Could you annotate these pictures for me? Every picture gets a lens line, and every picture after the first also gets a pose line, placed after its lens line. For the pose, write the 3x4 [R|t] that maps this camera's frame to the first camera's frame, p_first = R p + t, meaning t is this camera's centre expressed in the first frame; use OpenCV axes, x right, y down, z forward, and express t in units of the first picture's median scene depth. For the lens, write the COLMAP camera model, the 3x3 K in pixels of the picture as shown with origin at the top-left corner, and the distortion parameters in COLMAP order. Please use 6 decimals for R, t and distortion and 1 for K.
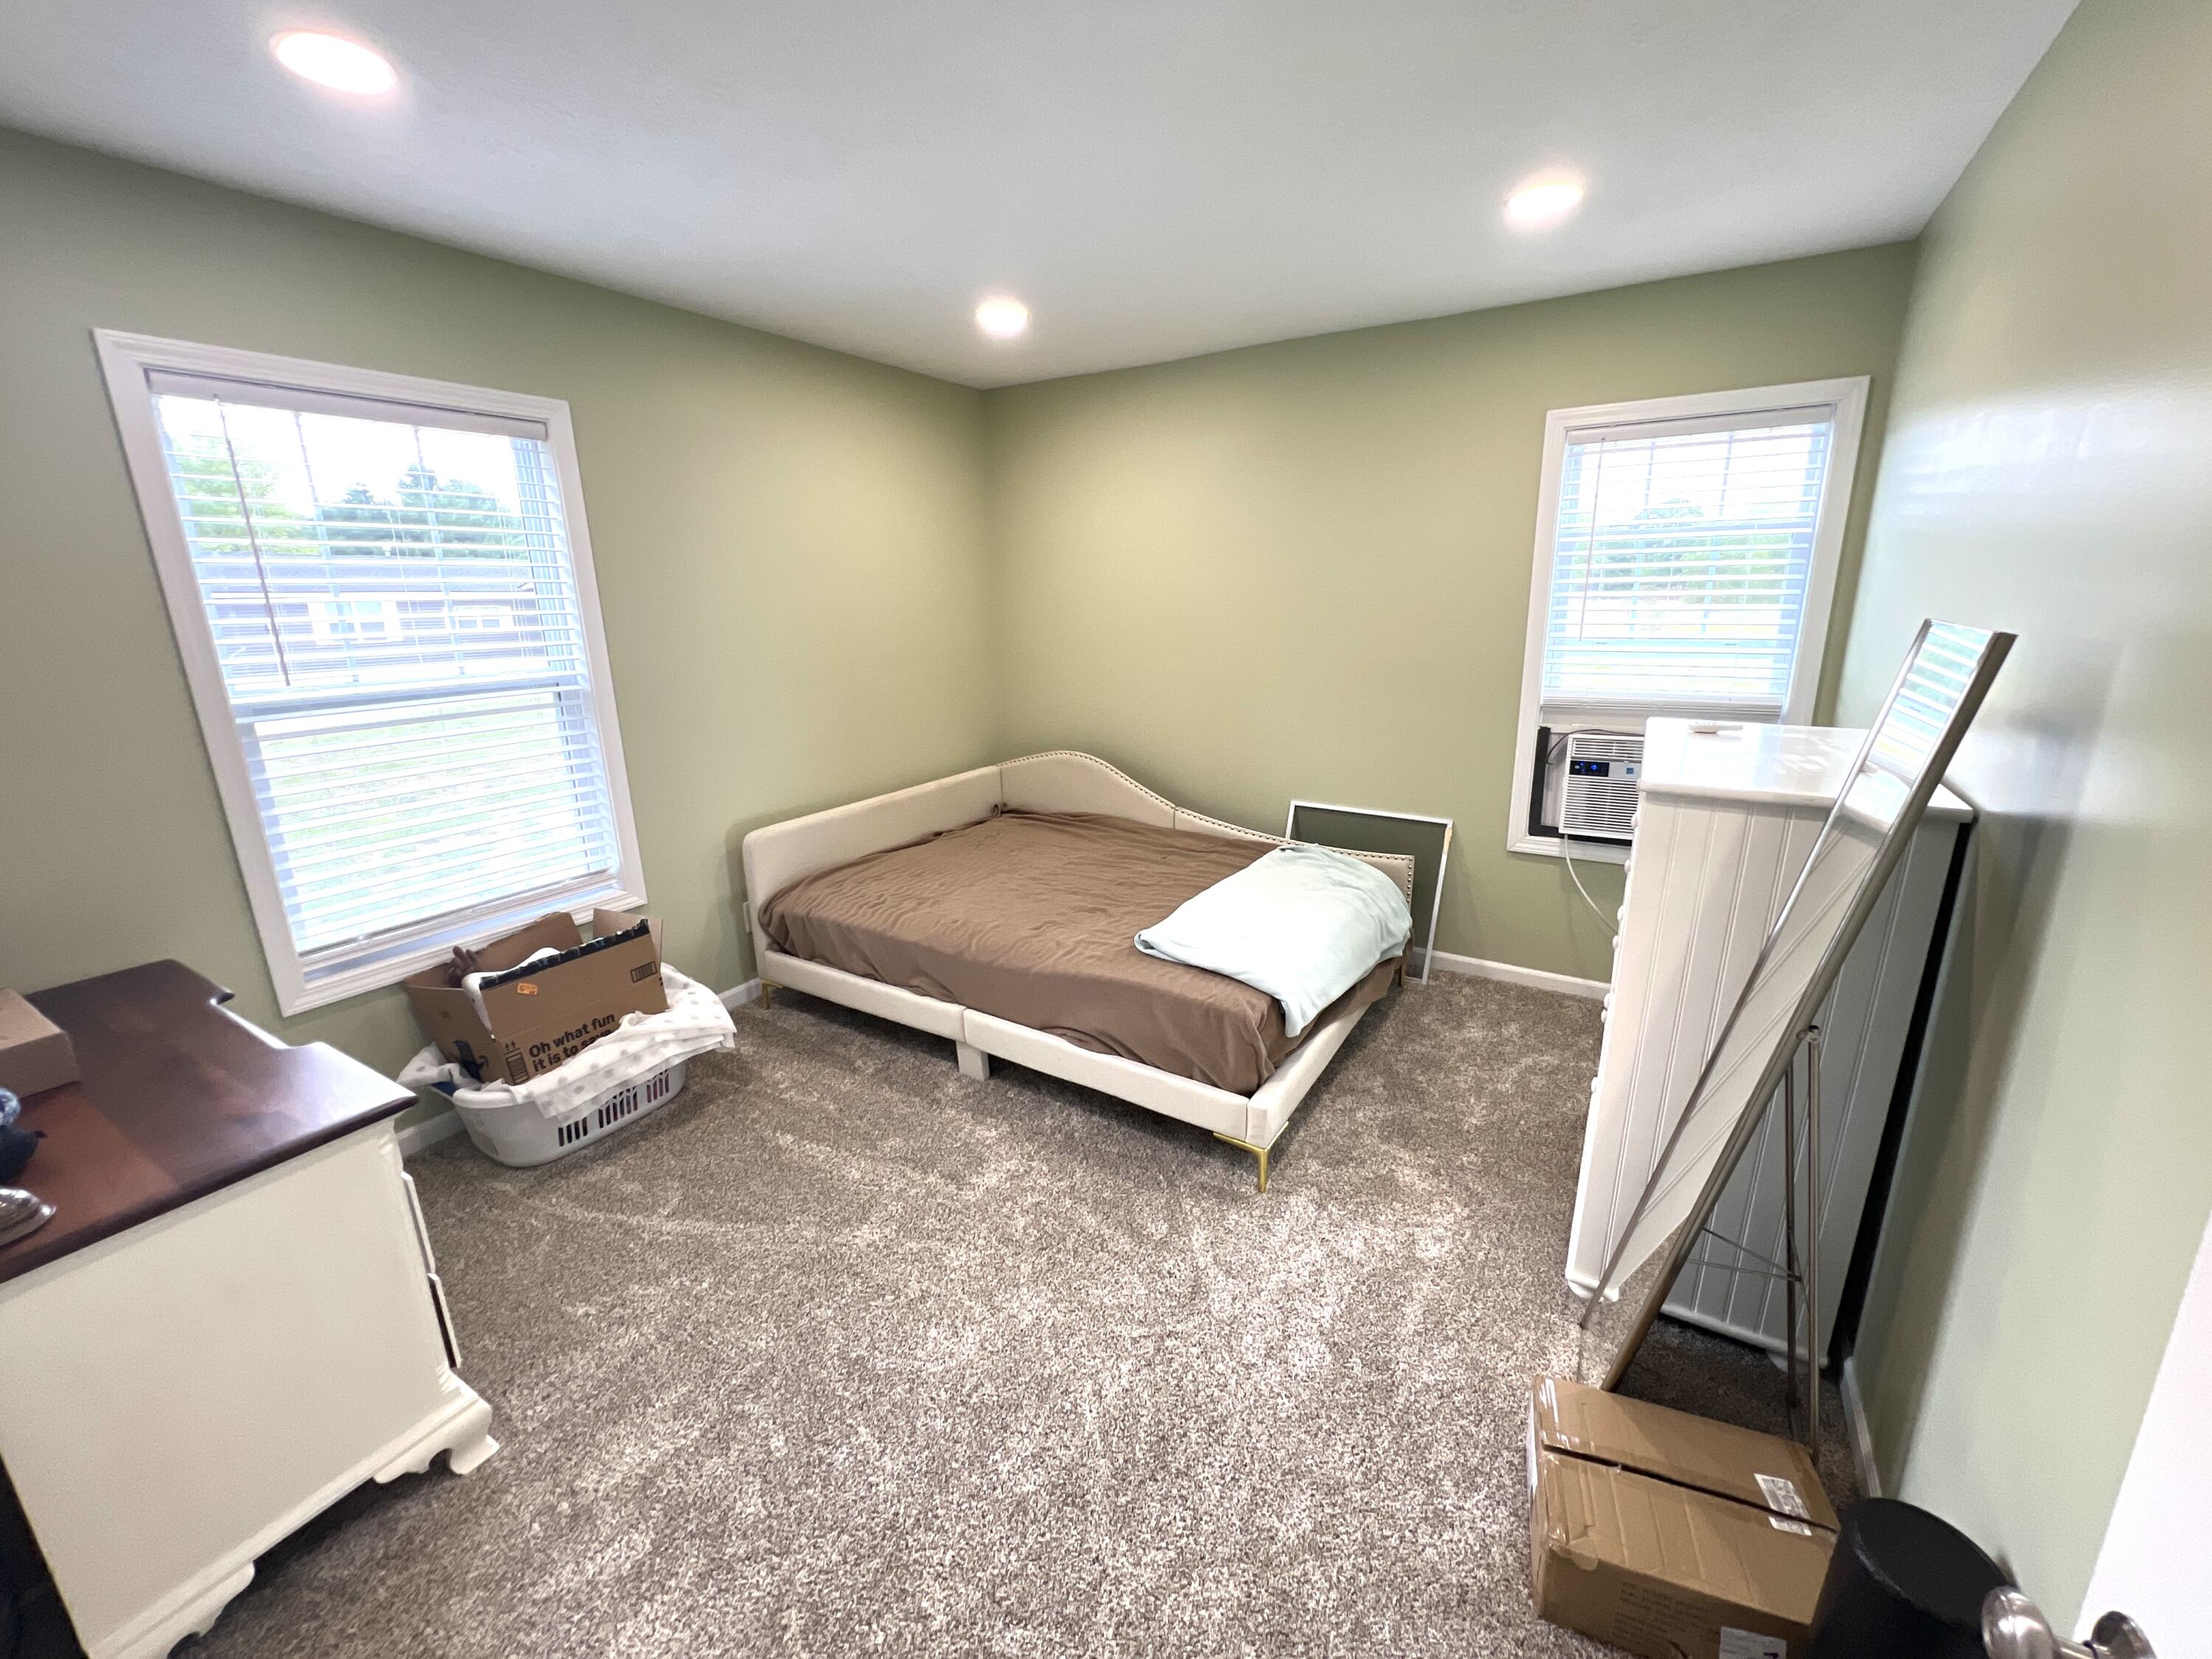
lens RADIAL K [[887.7, 0, 1112.1], [0, 887.7, 827.4], [0, 0, 1]] dist [-0.001854, -0.000435]
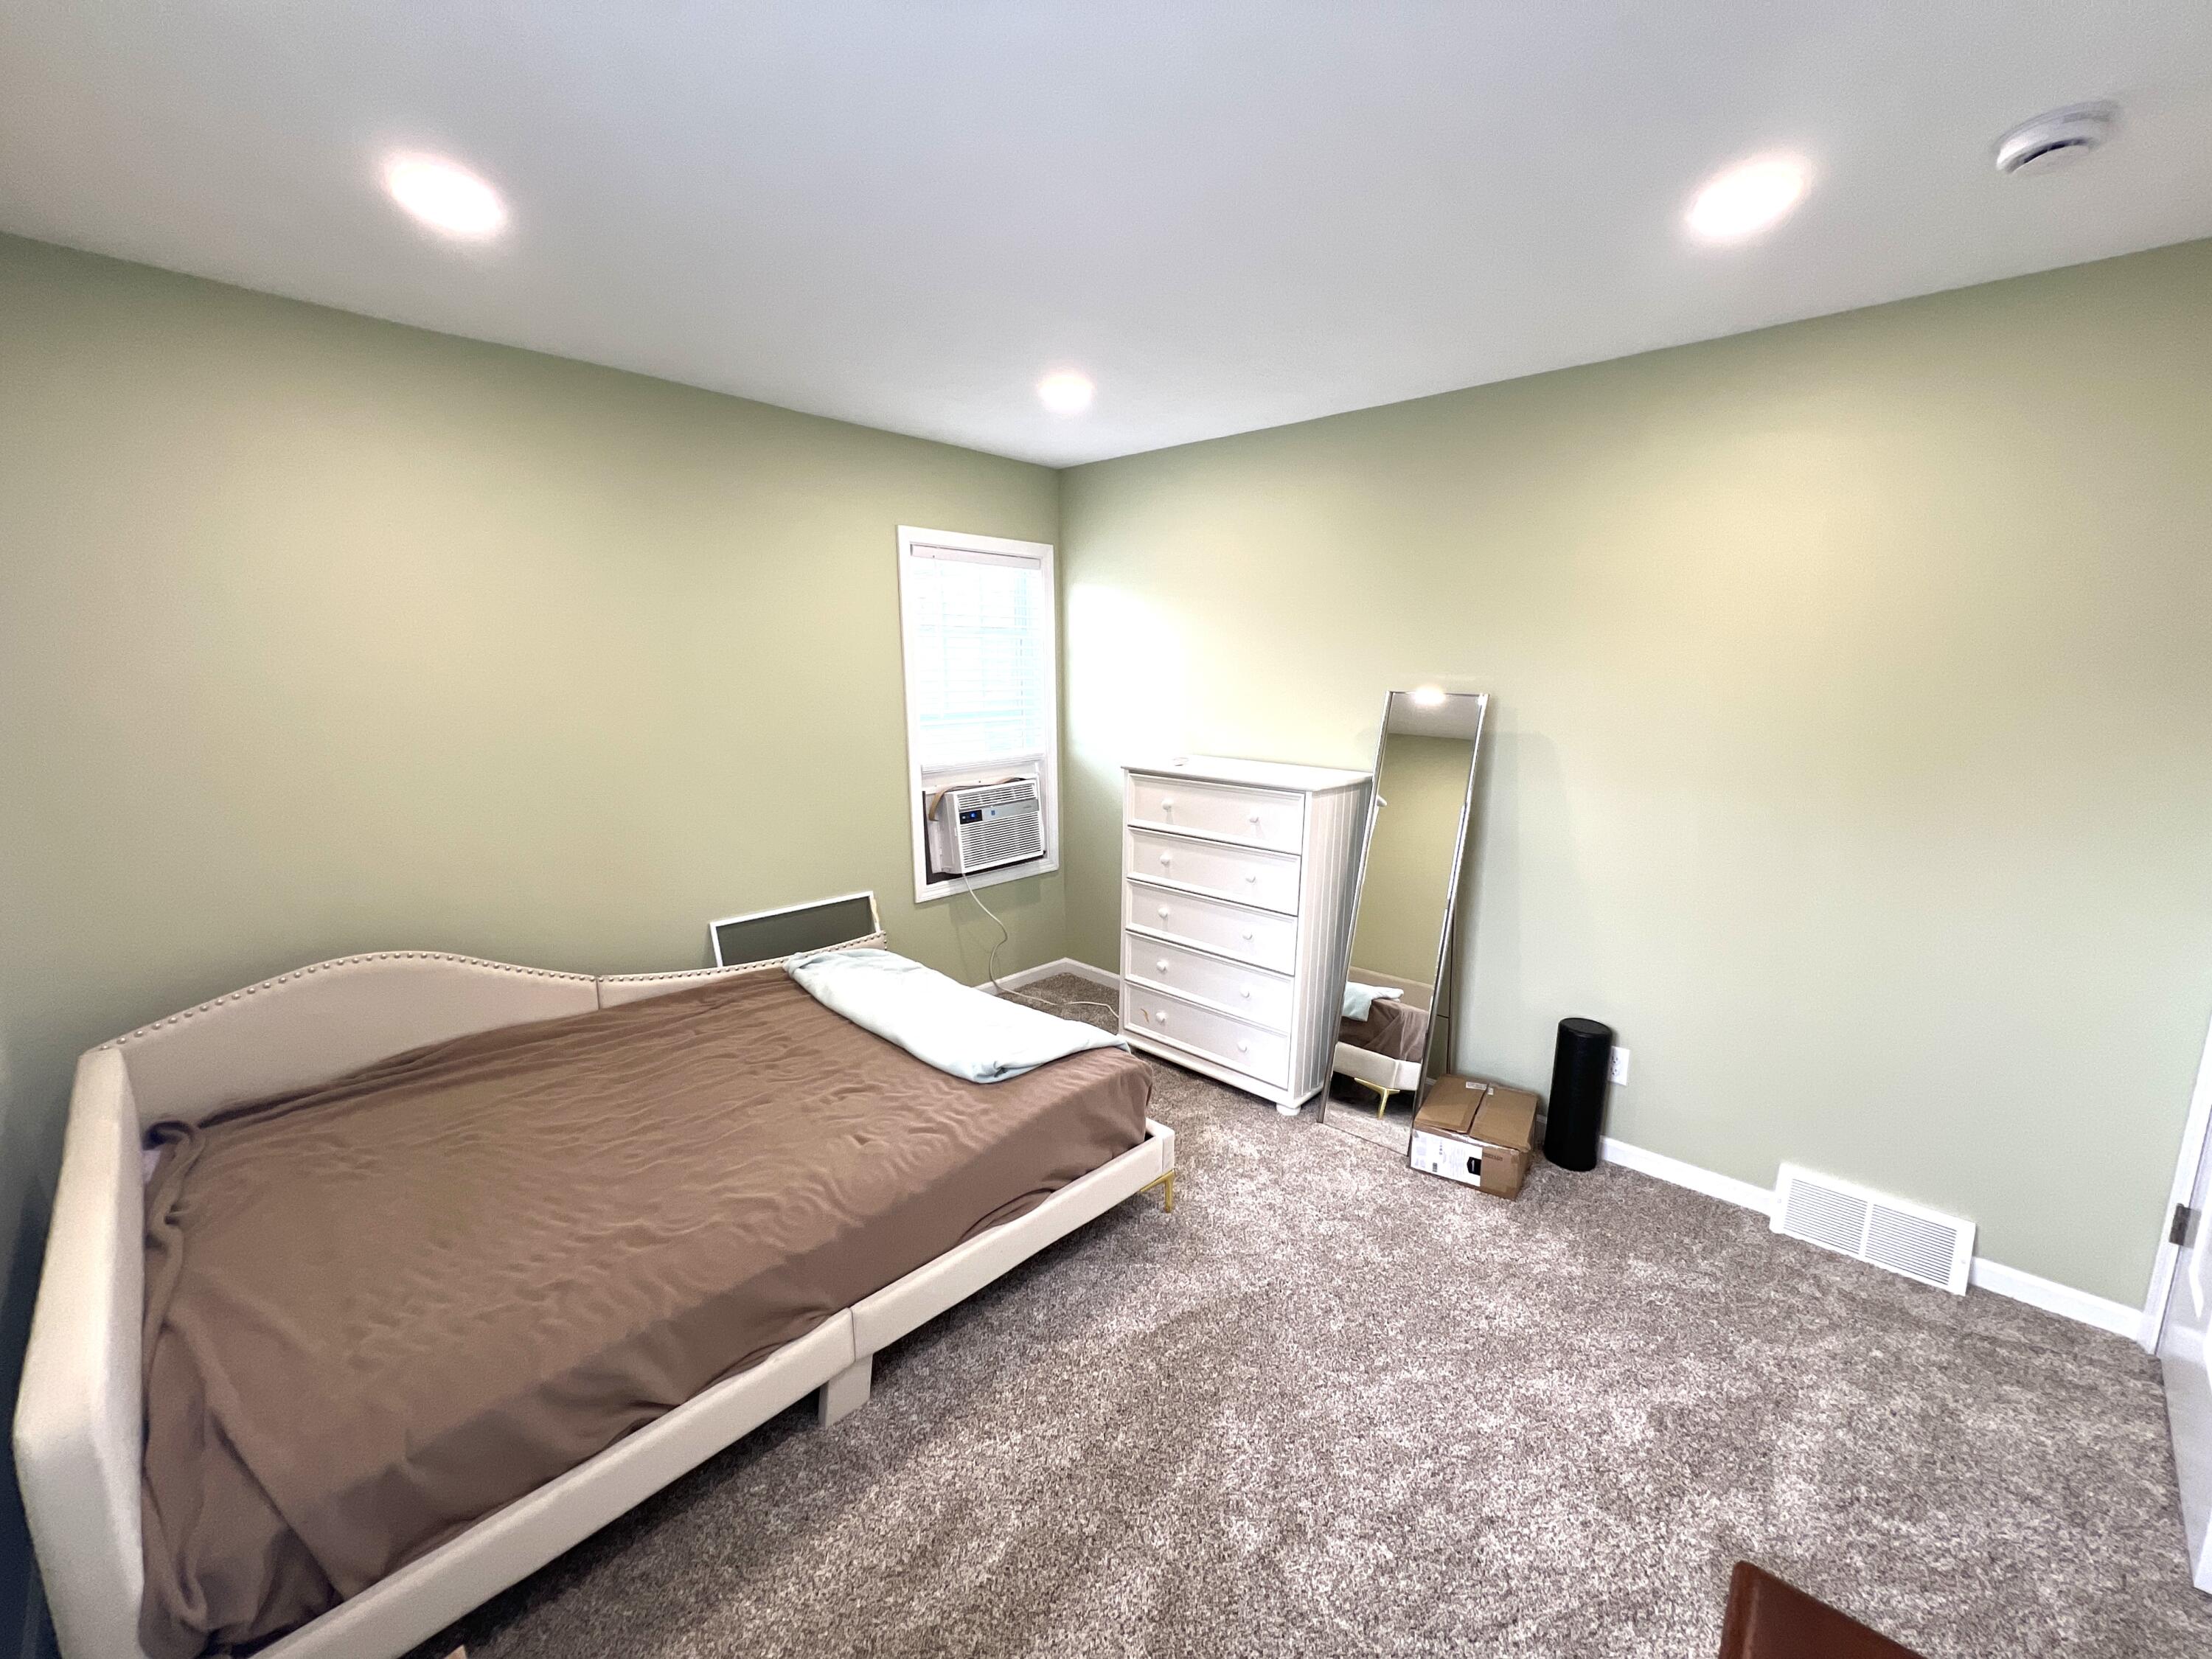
lens RADIAL K [[887.7, 0, 1108.9], [0, 887.7, 824.4], [0, 0, 1]] dist [-0.001854, -0.000435]
pose [[0.189262, -0.156121, 0.969436, -0.576737], [0.247126, 0.963074, 0.106850, -0.129301], [-0.950320, 0.219350, 0.220854, 0.499576]]
